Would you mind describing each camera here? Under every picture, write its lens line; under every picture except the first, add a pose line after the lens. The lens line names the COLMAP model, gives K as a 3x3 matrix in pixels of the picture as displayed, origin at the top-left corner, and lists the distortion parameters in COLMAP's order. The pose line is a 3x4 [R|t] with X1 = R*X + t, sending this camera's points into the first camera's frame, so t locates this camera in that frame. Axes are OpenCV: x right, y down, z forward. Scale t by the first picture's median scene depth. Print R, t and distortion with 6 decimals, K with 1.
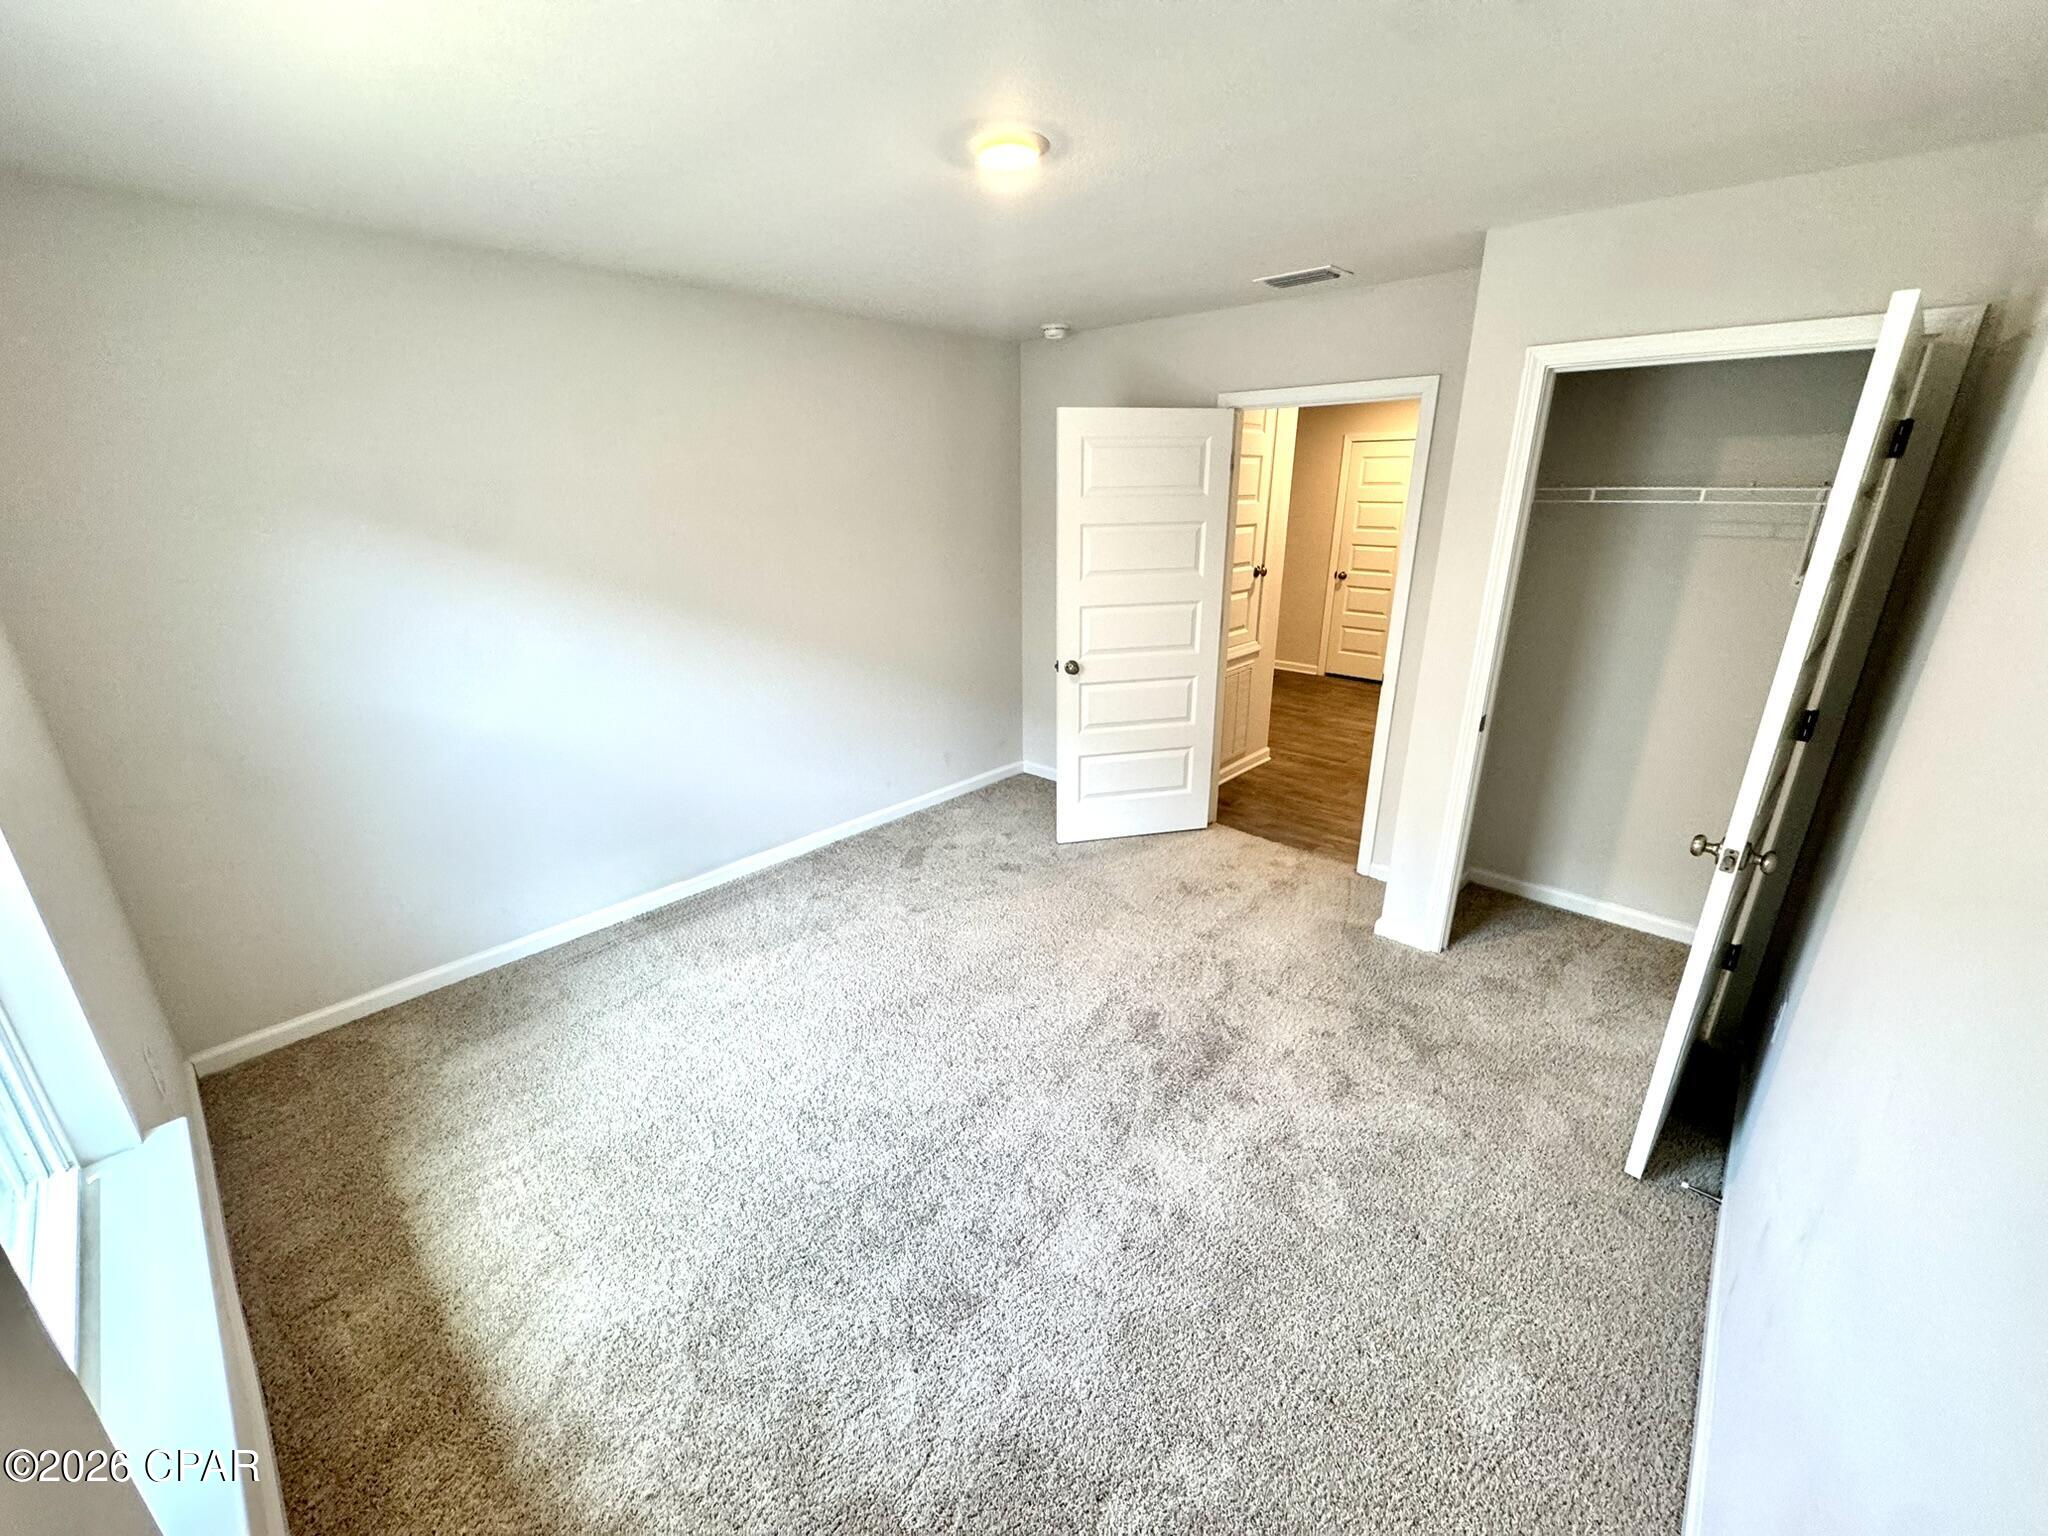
lens RADIAL K [[813.2, 0, 1018.5], [0, 813.2, 767.6], [0, 0, 1]] dist [-0.003349, -0.000155]
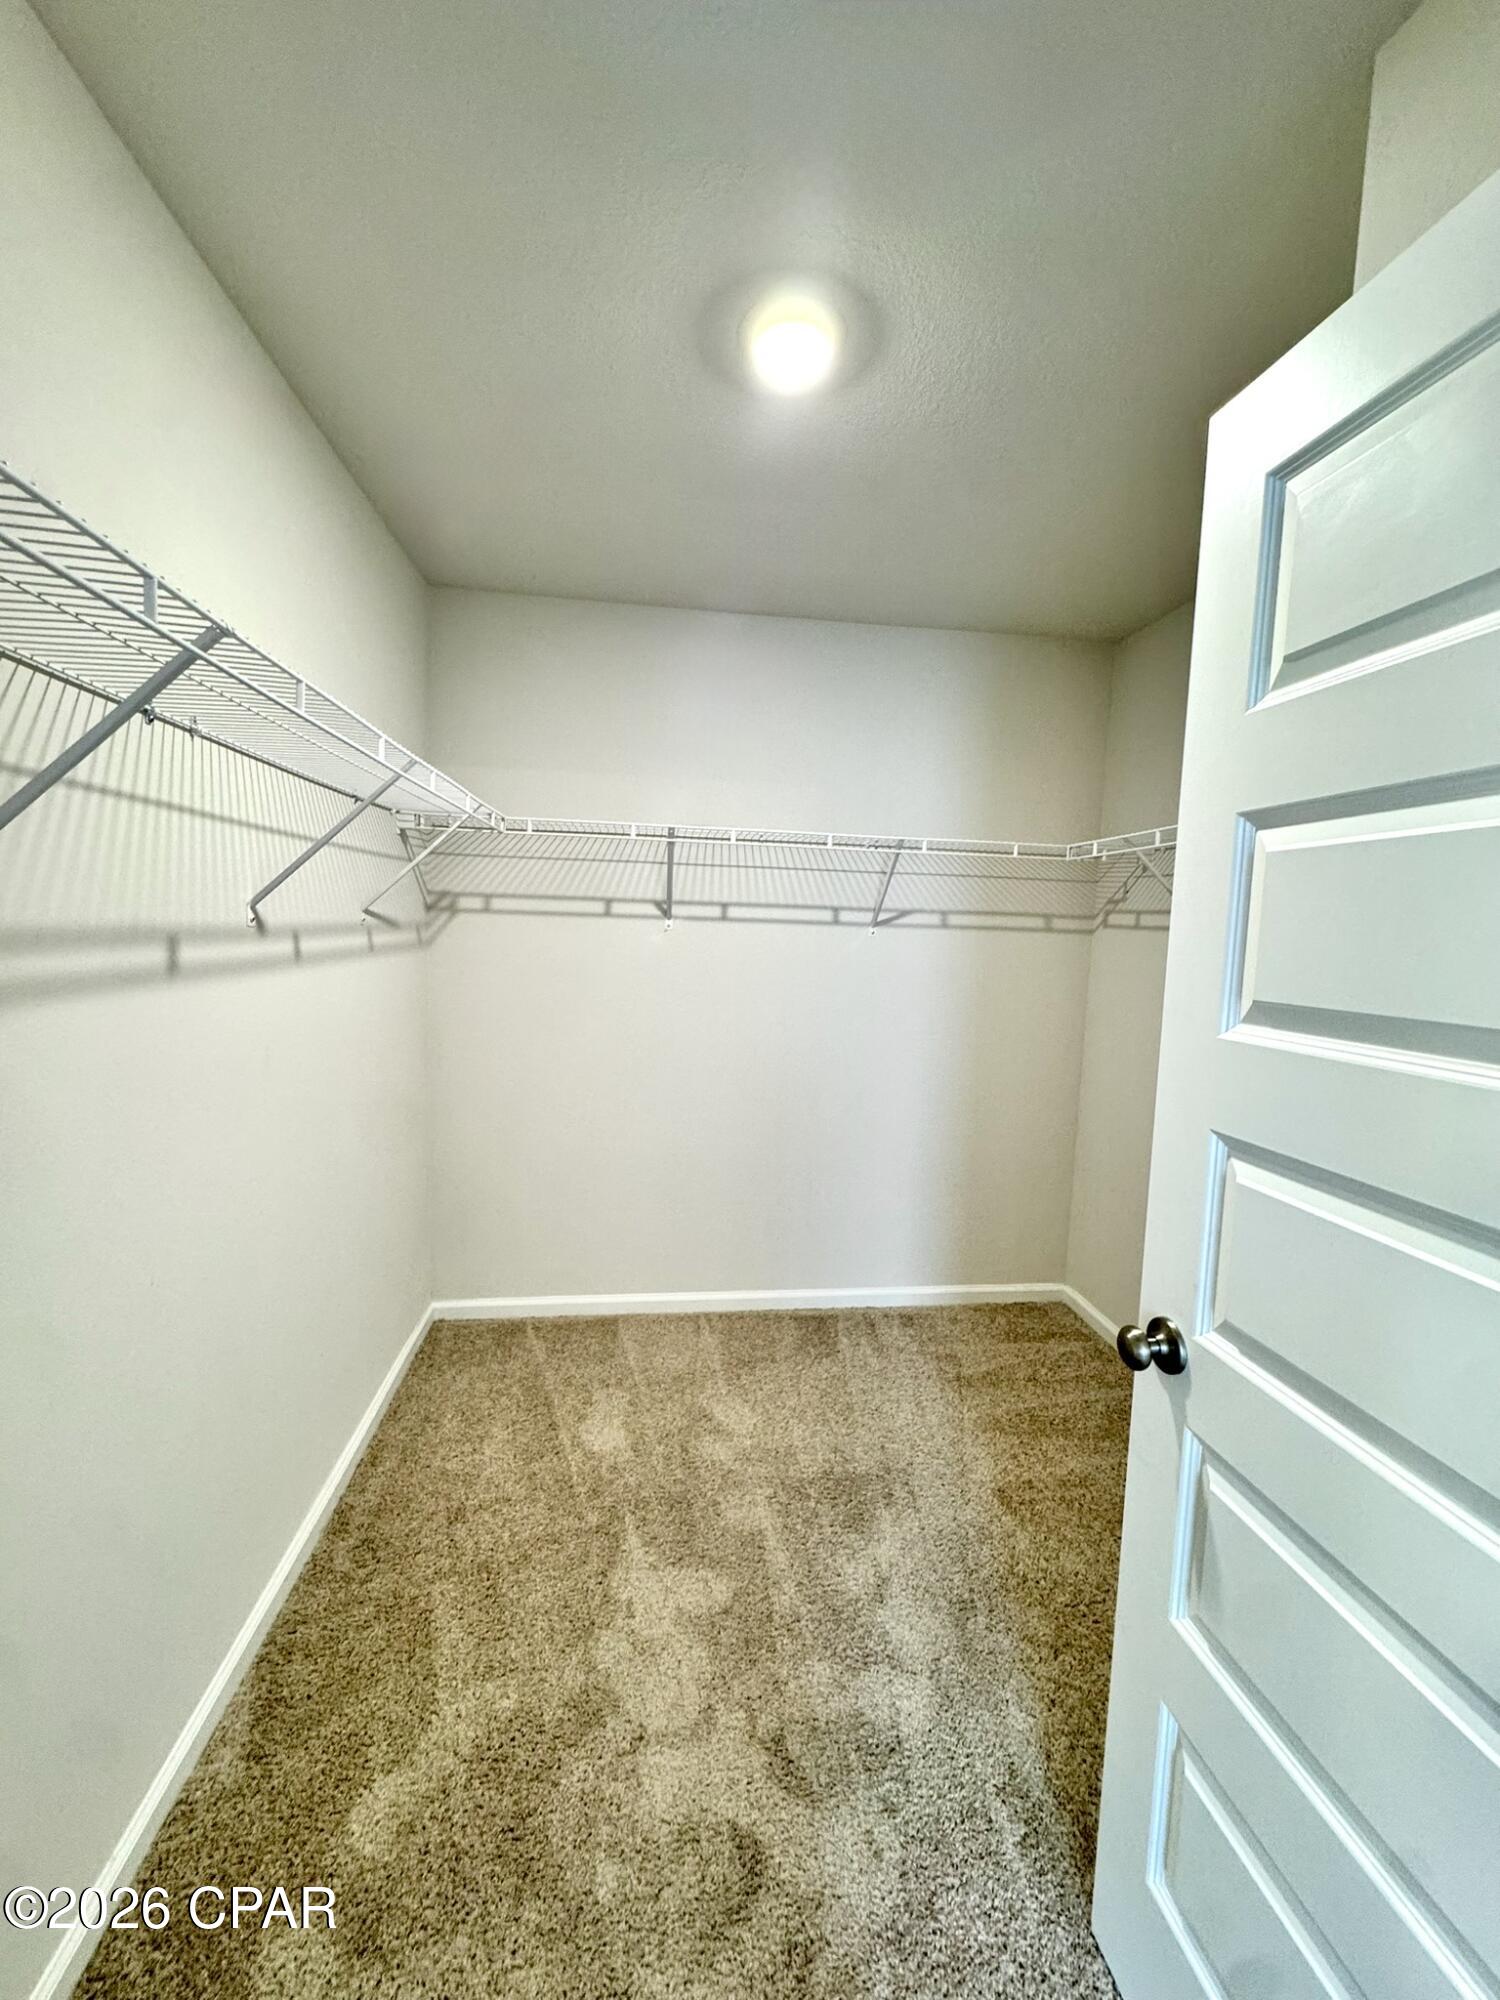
lens RADIAL K [[794.1, 0, 743.0], [0, 794.1, 996.0], [0, 0, 1]] dist [-0.003349, -0.000155]
pose [[0.774222, 0.103241, -0.624437, 0.189481], [-0.252210, 0.955214, -0.154779, -0.068974], [0.580491, 0.277323, 0.765586, 0.306411]]
